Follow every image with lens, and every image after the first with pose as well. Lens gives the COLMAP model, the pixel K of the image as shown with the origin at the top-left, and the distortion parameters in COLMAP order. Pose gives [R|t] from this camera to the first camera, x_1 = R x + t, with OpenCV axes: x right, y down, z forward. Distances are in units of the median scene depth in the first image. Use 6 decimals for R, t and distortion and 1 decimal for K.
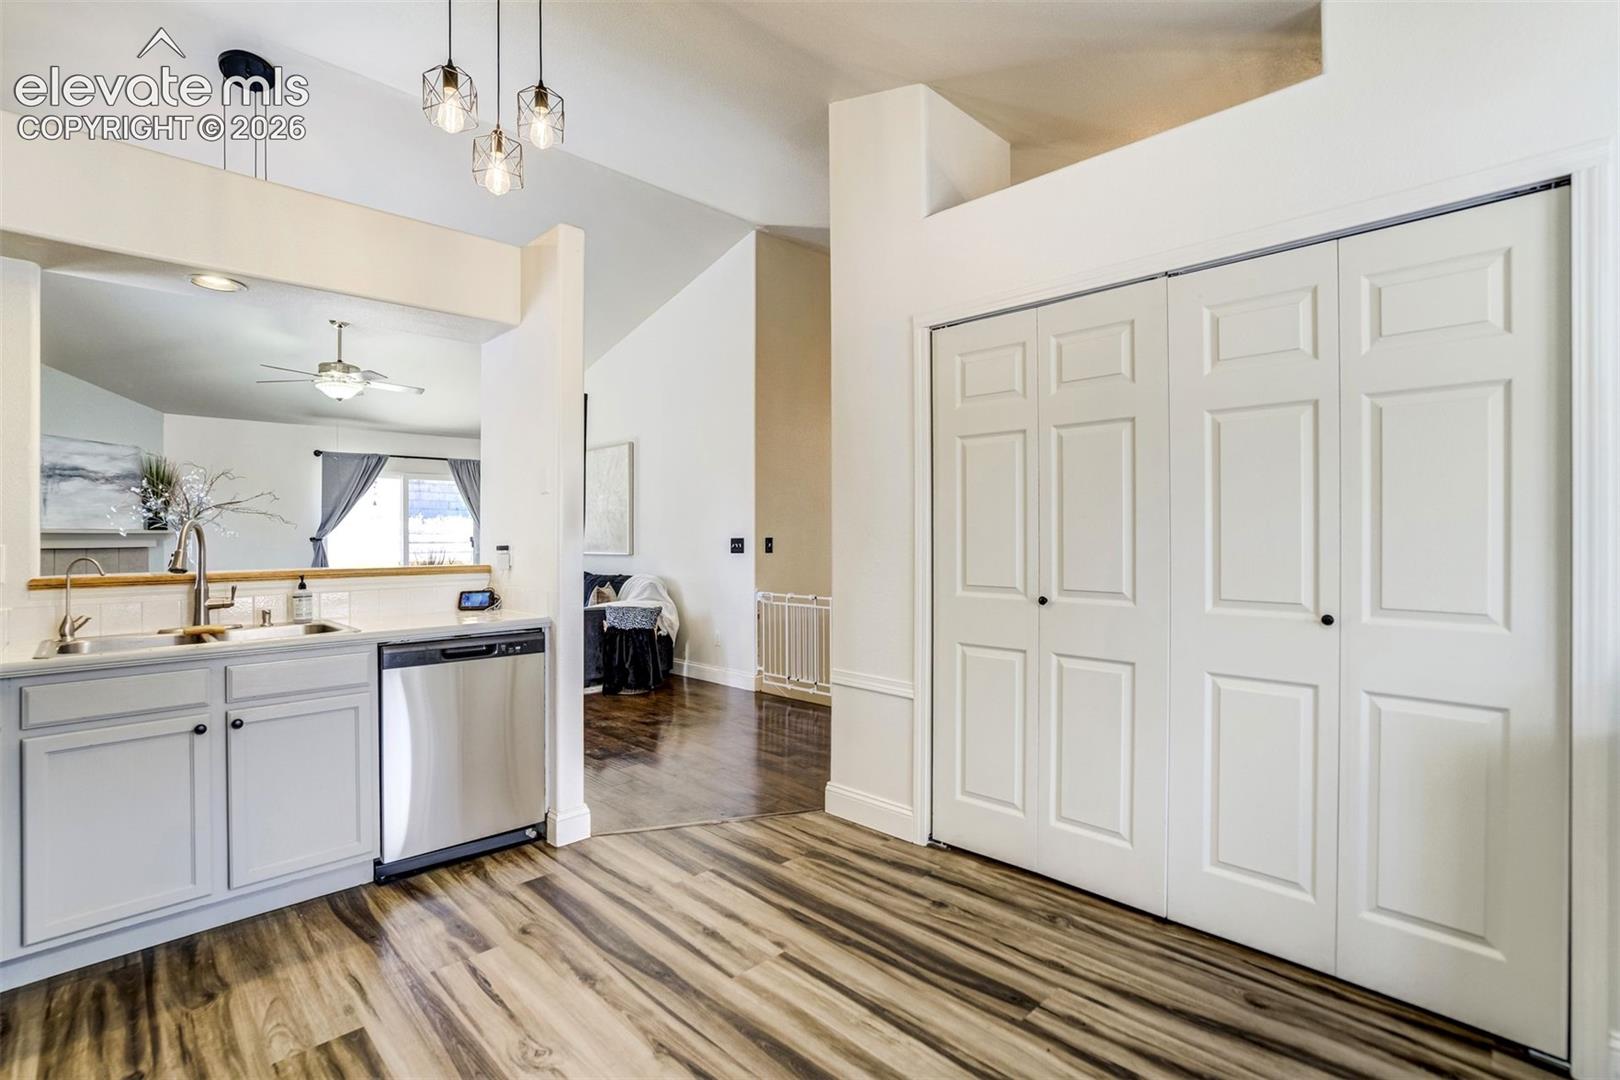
lens RADIAL K [[757.9, 0, 810.0], [0, 757.9, 540.0], [0, 0, 1]] dist [-0.022760, 0.012706]
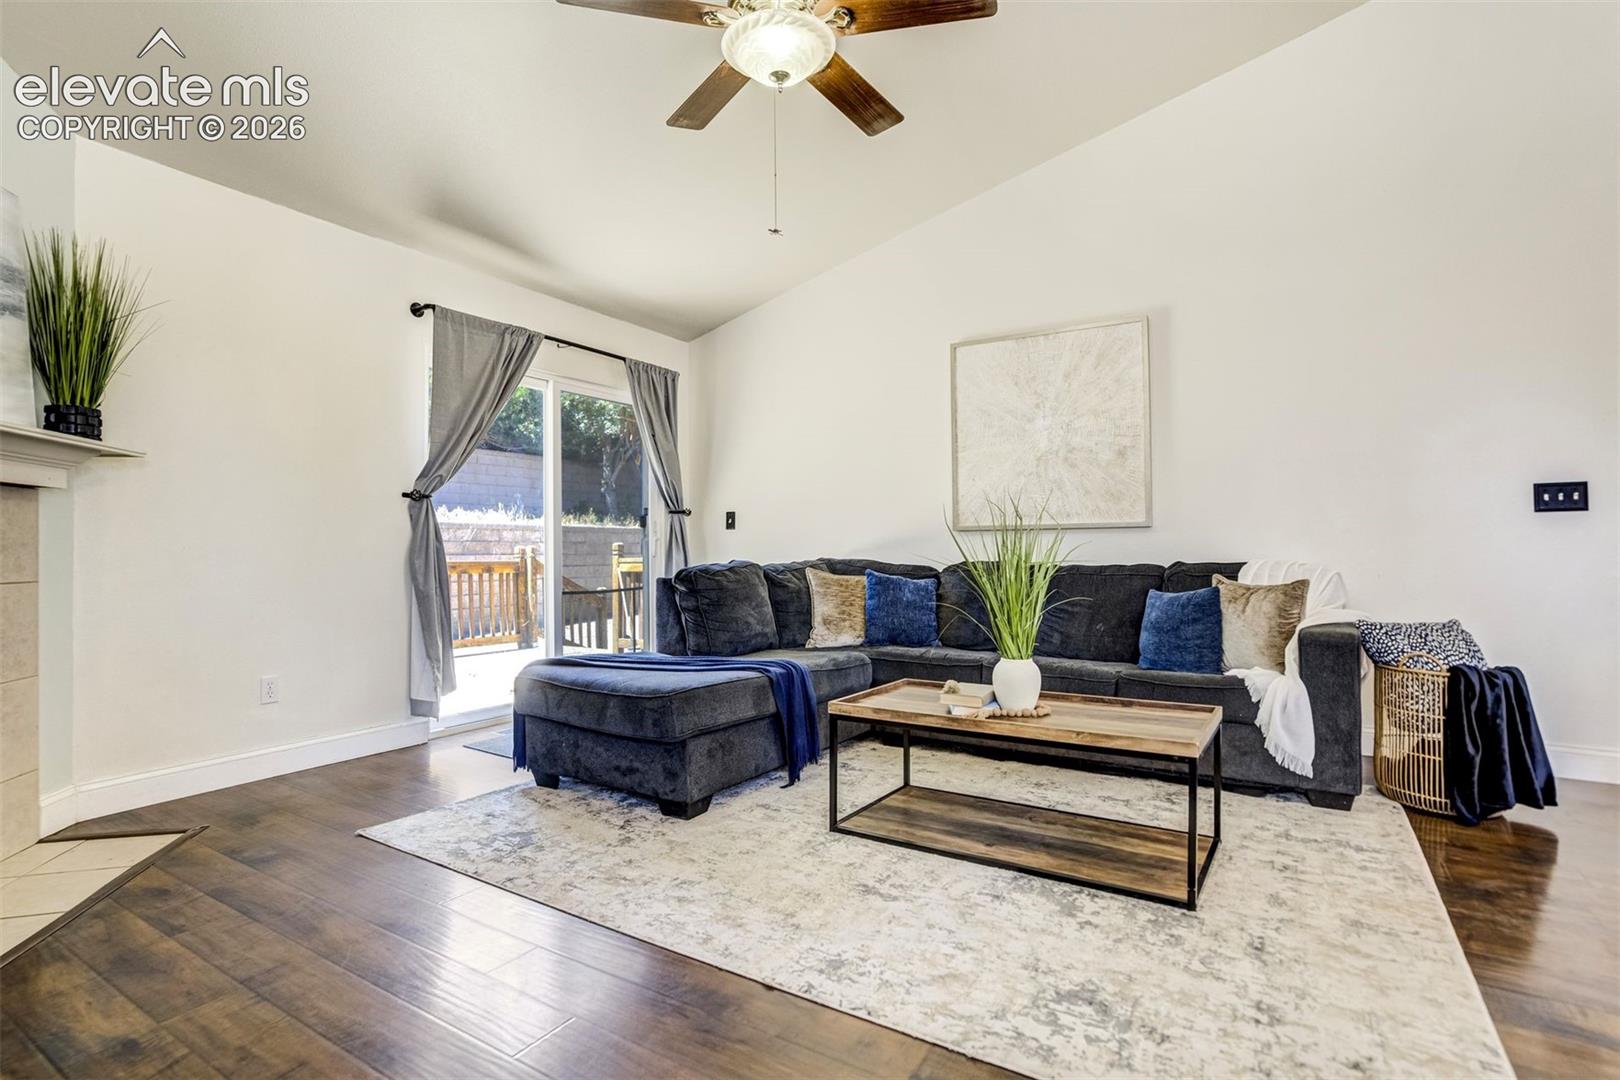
lens RADIAL K [[770.2, 0, 830.3], [0, 770.2, 548.9], [0, 0, 1]] dist [-0.034178, 0.013975]
pose [[0.964896, 0.002438, 0.262622, -1.468109], [0.000059, 0.999955, -0.009498, 0.098647], [-0.262633, 0.009180, 0.964852, 1.334702]]
